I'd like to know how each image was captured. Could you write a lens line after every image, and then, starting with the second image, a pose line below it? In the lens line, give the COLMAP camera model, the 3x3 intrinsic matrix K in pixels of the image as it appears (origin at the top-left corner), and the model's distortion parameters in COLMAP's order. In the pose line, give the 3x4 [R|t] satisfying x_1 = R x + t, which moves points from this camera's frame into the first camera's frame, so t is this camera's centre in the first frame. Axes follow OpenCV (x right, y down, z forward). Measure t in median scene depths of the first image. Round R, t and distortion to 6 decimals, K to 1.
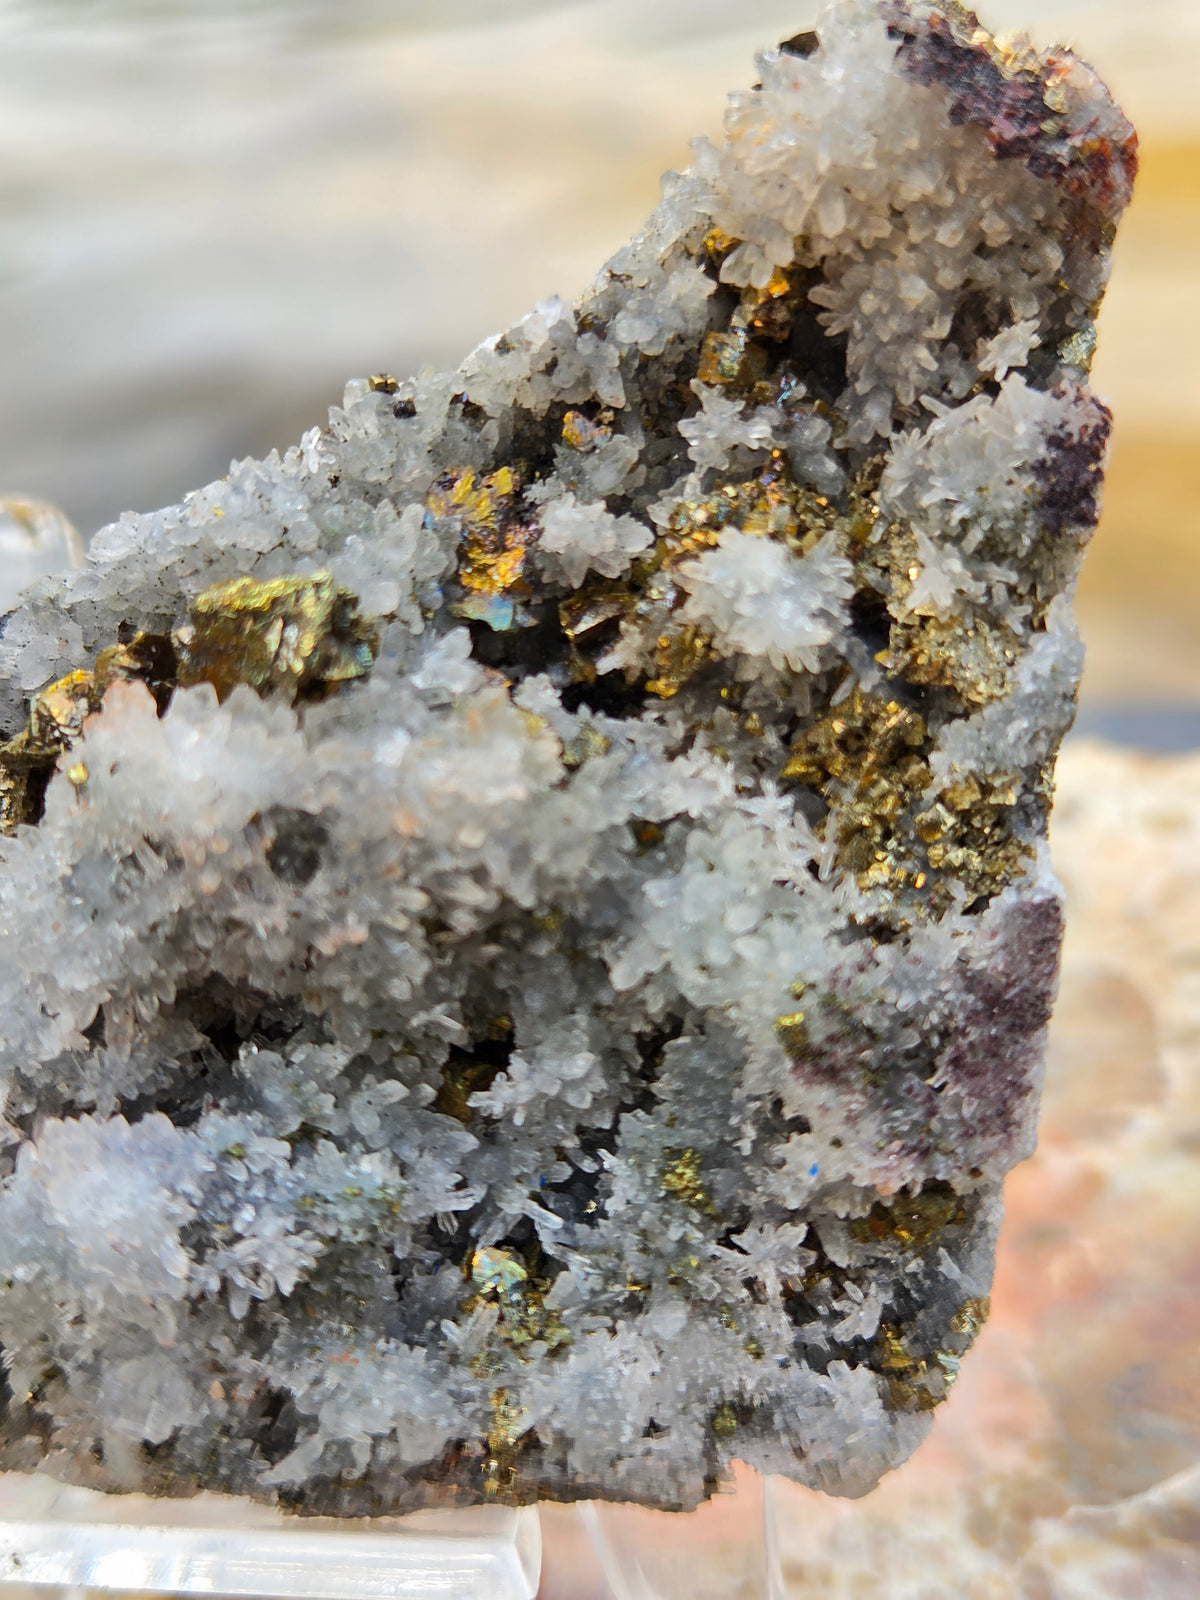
lens RADIAL K [[2302.9, 0, 605.3], [0, 2302.9, 776.2], [0, 0, 1]] dist [-0.006387, 0.000000]
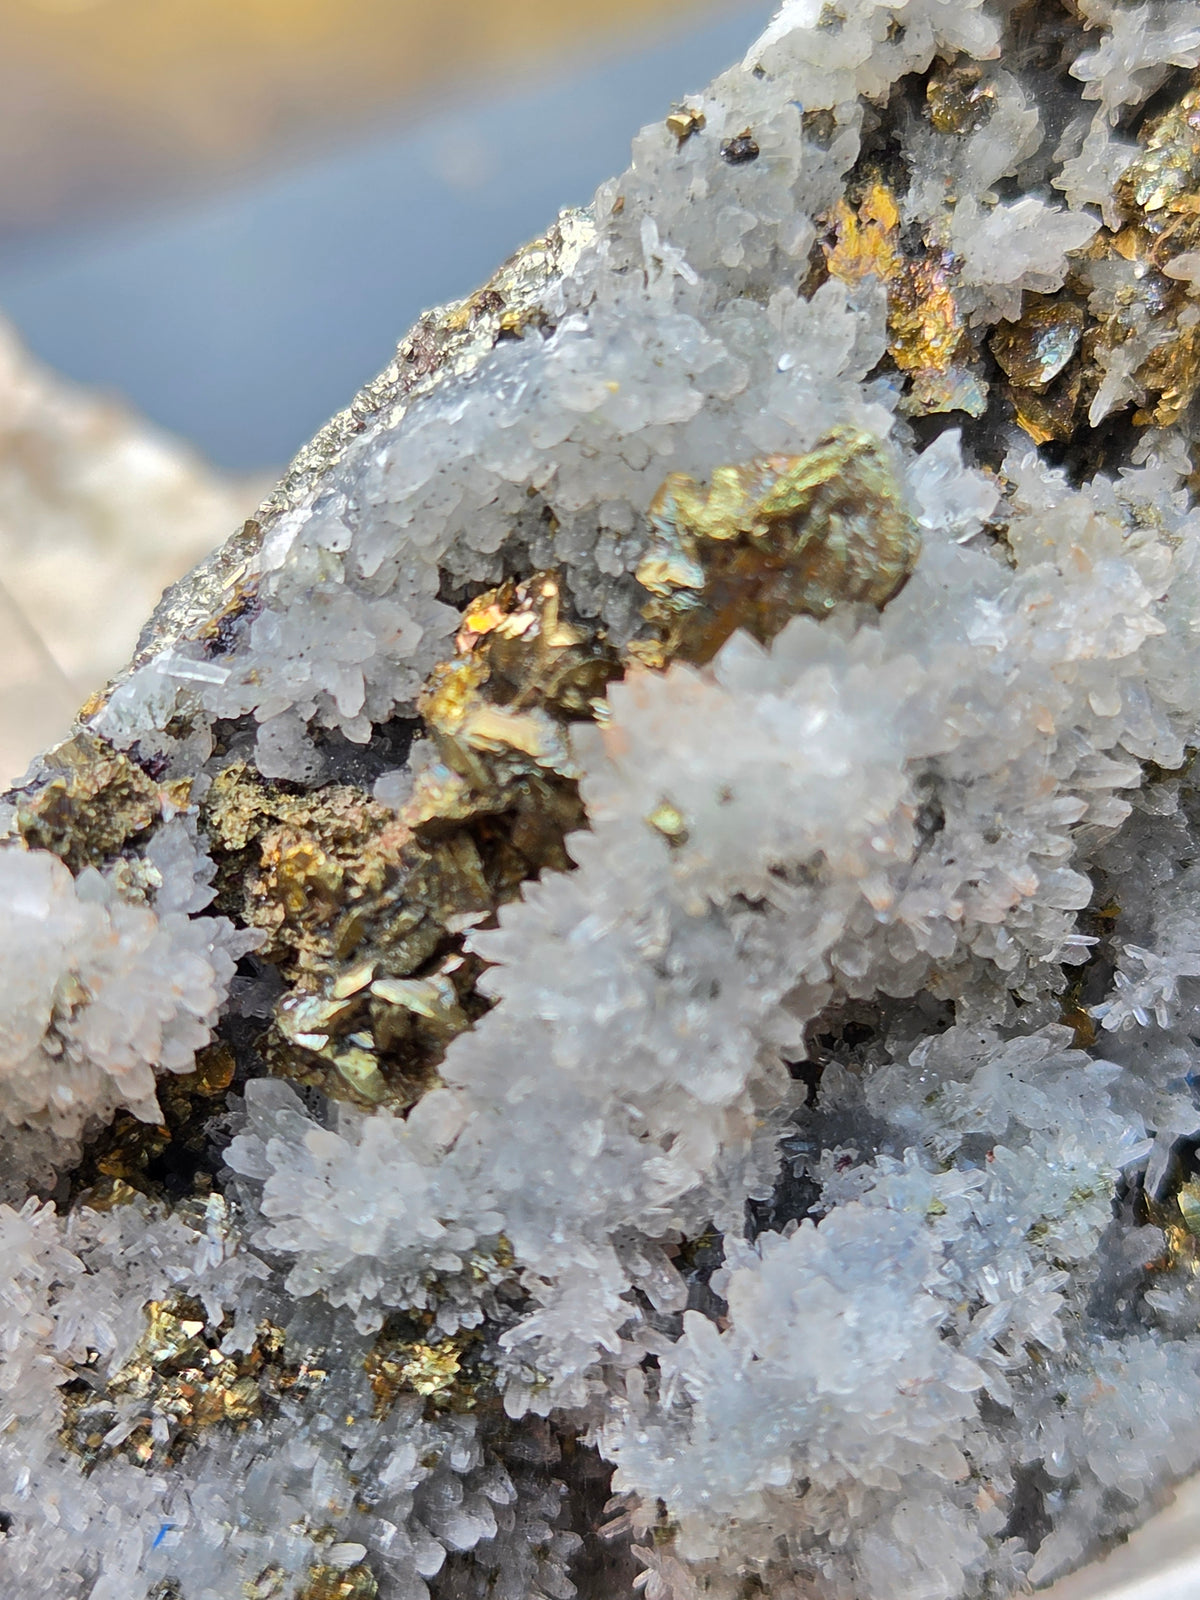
lens RADIAL K [[3307.4, 0, 517.9], [0, 3307.4, 840.4], [0, 0, 1]] dist [0.025327, 0.000000]
pose [[0.870800, -0.366862, 0.327291, -0.568407], [0.289115, 0.920563, 0.262633, -0.258491], [-0.397642, -0.134076, 0.907692, 0.098255]]
